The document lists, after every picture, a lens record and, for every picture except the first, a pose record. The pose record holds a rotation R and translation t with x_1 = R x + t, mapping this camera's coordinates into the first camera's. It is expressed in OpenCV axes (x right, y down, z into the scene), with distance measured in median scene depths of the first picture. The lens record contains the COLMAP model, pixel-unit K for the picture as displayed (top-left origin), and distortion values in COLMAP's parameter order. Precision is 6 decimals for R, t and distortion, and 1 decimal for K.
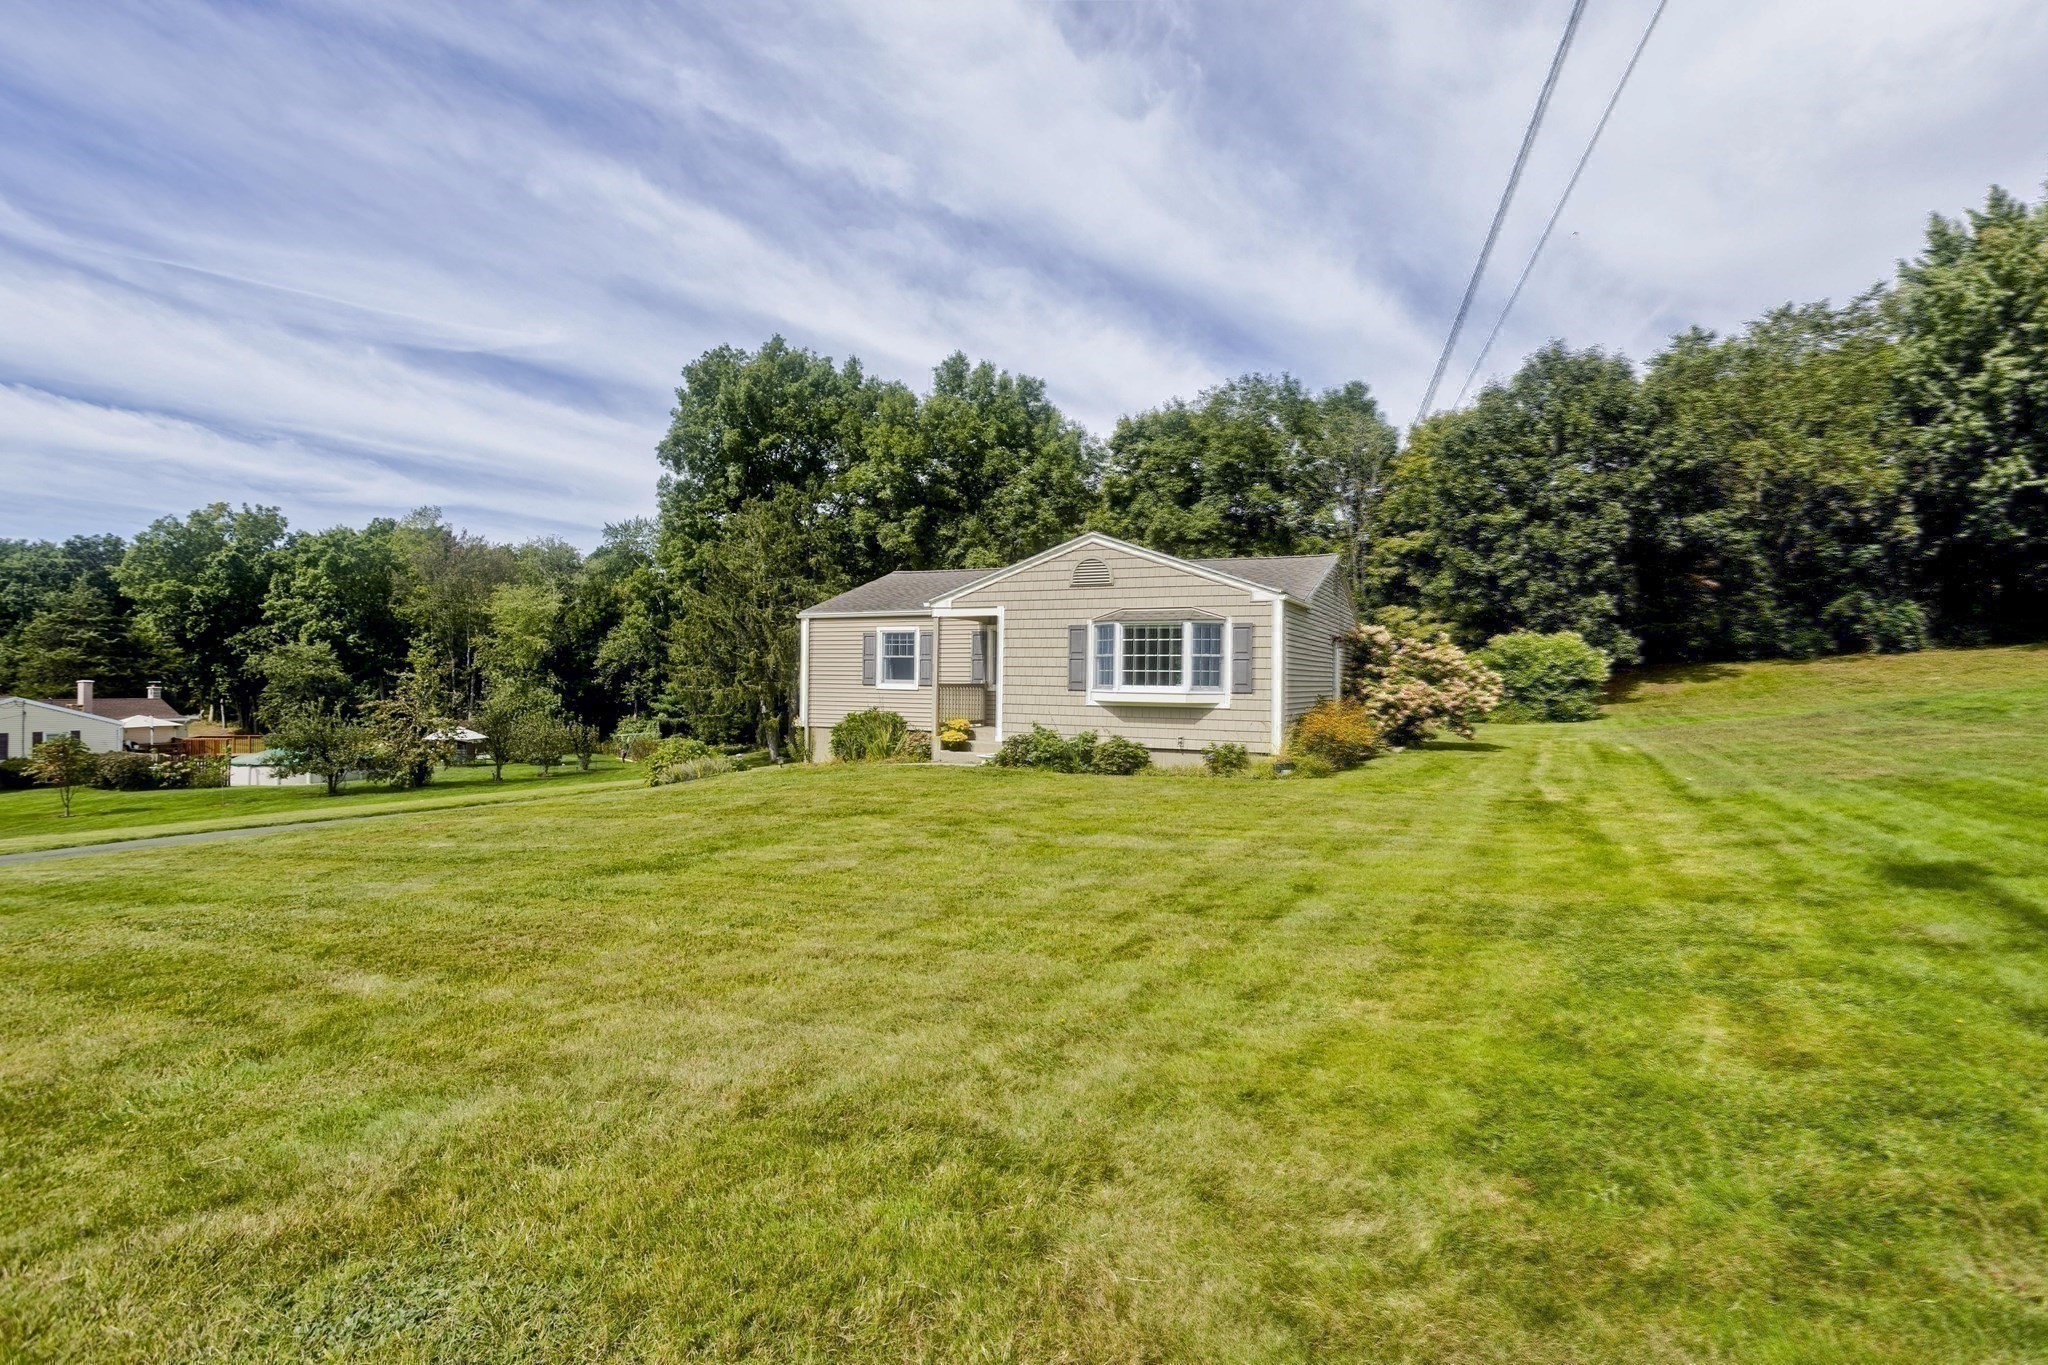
lens RADIAL K [[1010.4, 0, 1022.5], [0, 1010.4, 675.2], [0, 0, 1]] dist [-0.035956, 0.030234]
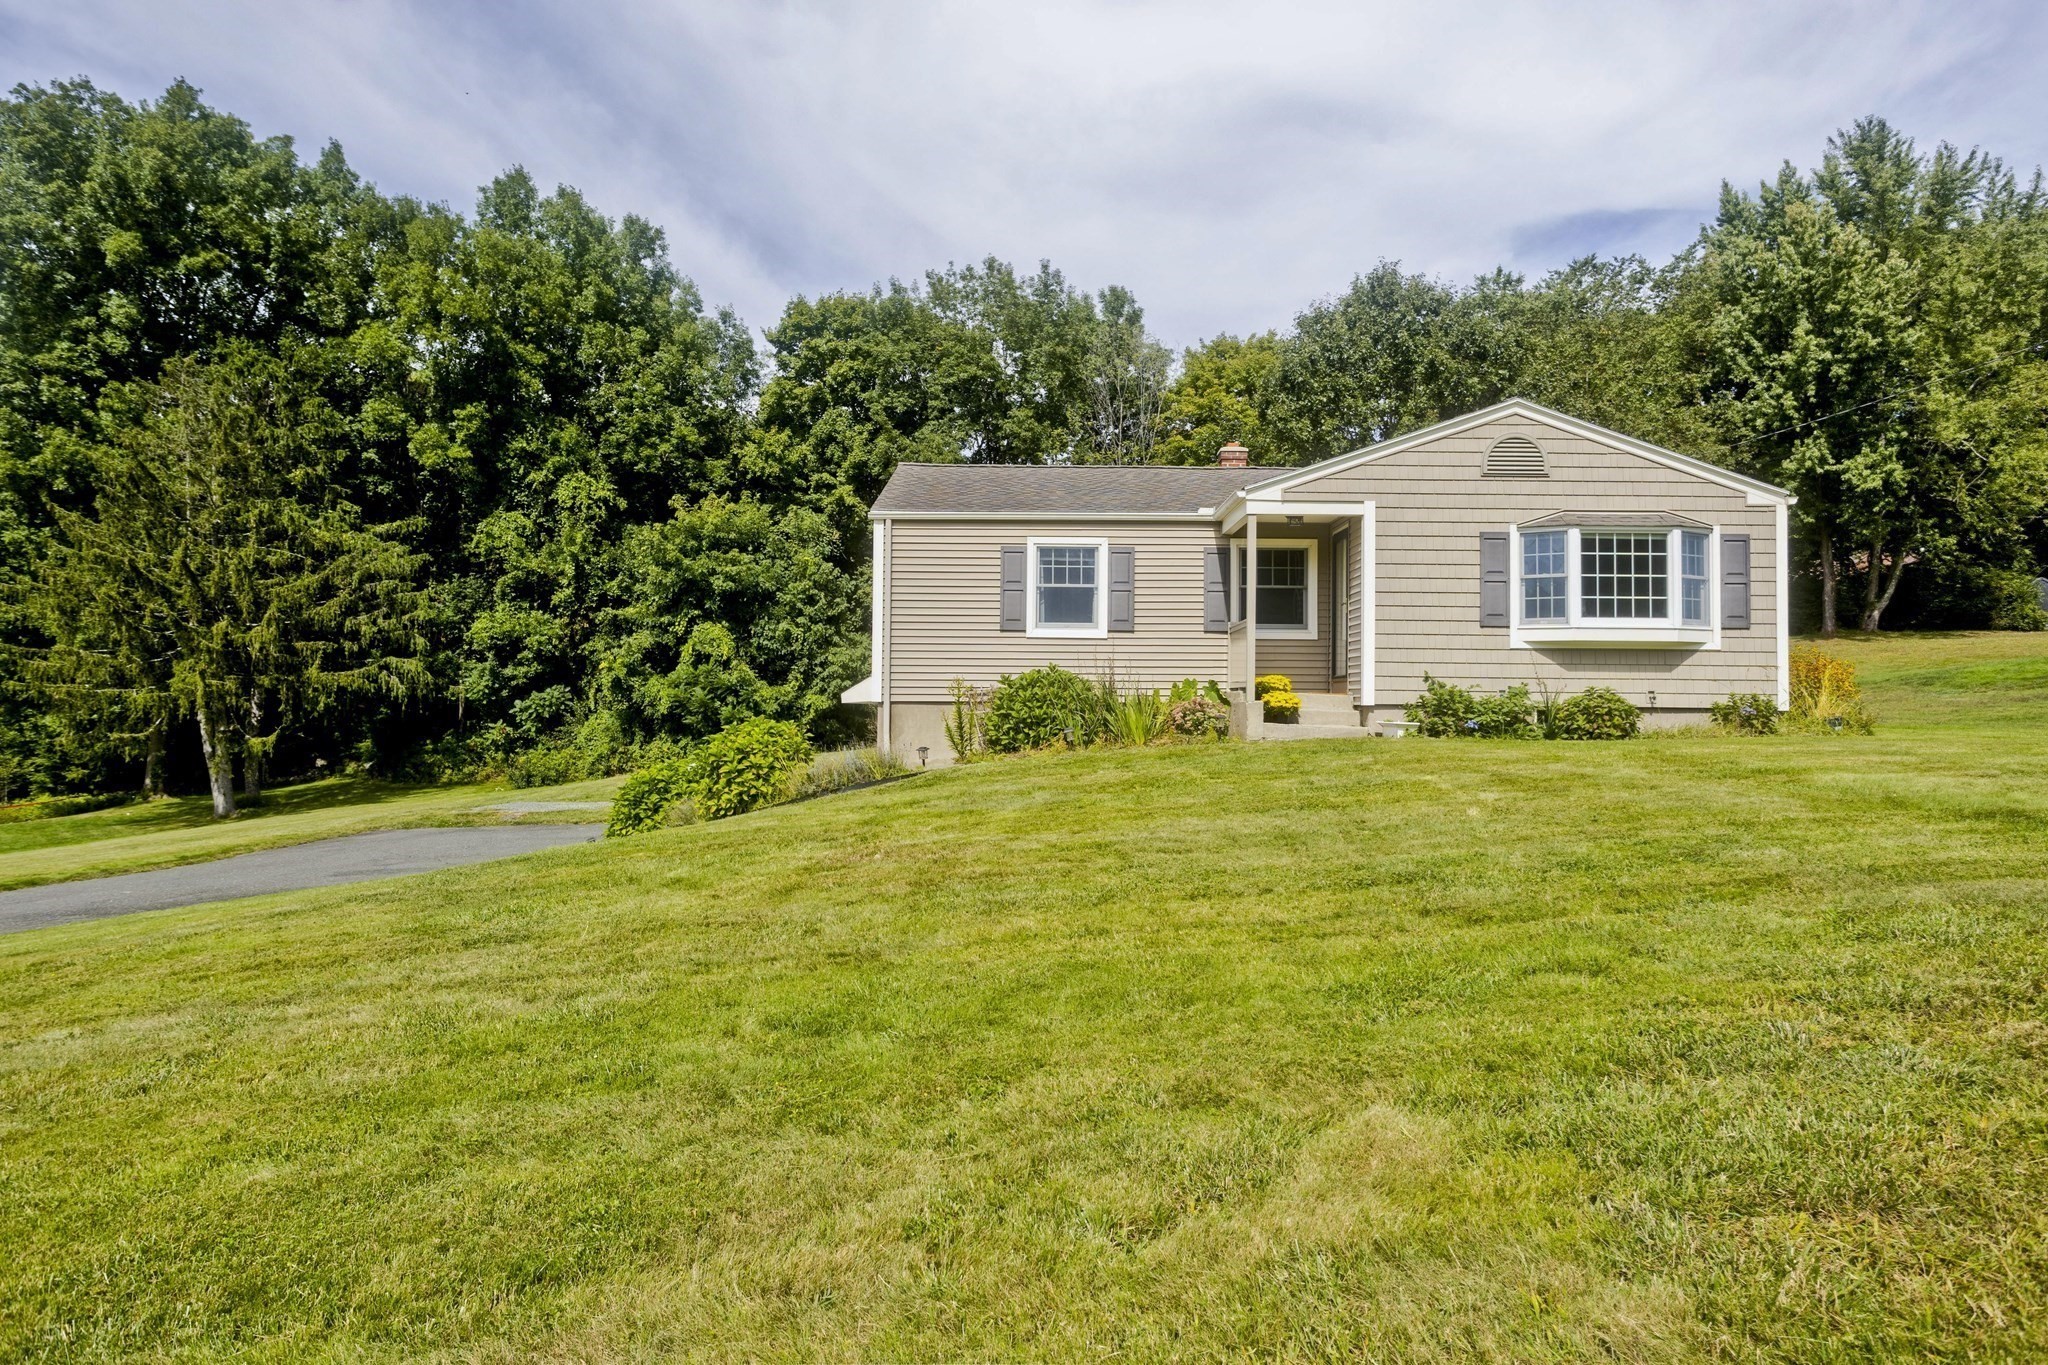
lens RADIAL K [[1382.7, 0, 1019.4], [0, 1382.7, 689.8], [0, 0, 1]] dist [-0.004133, 0.030428]
pose [[0.899793, -0.000480, 0.436317, -0.261118], [0.002320, 0.999991, -0.003685, 0.024390], [-0.436311, 0.004328, 0.899785, 0.118467]]
